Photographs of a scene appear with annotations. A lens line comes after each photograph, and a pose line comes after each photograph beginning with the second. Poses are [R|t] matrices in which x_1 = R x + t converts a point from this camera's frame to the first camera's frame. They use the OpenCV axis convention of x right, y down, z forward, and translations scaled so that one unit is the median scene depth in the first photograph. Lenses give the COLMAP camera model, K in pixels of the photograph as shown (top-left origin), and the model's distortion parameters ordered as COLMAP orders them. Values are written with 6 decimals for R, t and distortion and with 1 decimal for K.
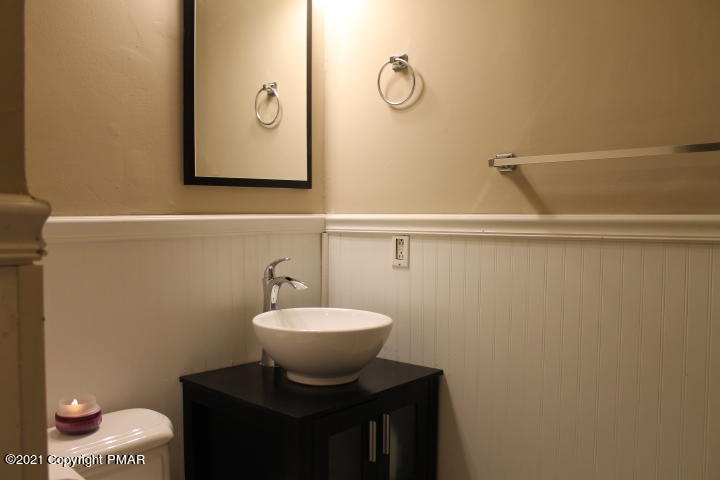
lens RADIAL K [[605.6, 0, 362.1], [0, 605.6, 242.3], [0, 0, 1]] dist [-0.169793, 0.151863]
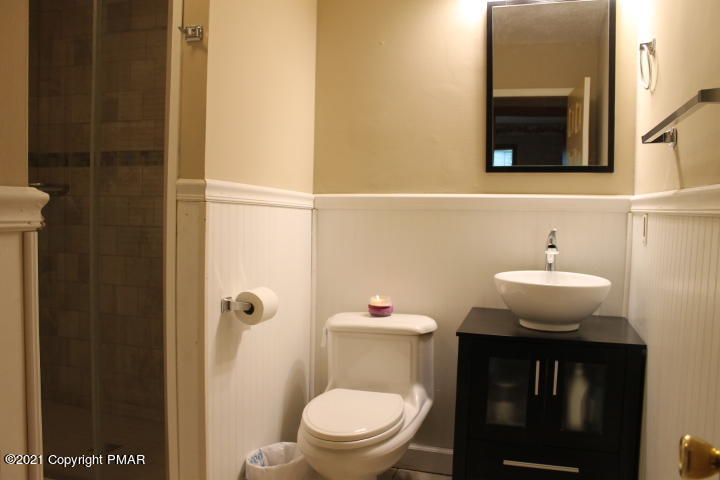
lens RADIAL K [[605.6, 0, 362.1], [0, 605.6, 242.3], [0, 0, 1]] dist [-0.169793, 0.151863]
pose [[0.410659, 0.061112, -0.909739, 0.859547], [-0.055007, 0.997595, 0.042183, 0.023764], [0.910128, 0.032719, 0.413032, 0.149676]]
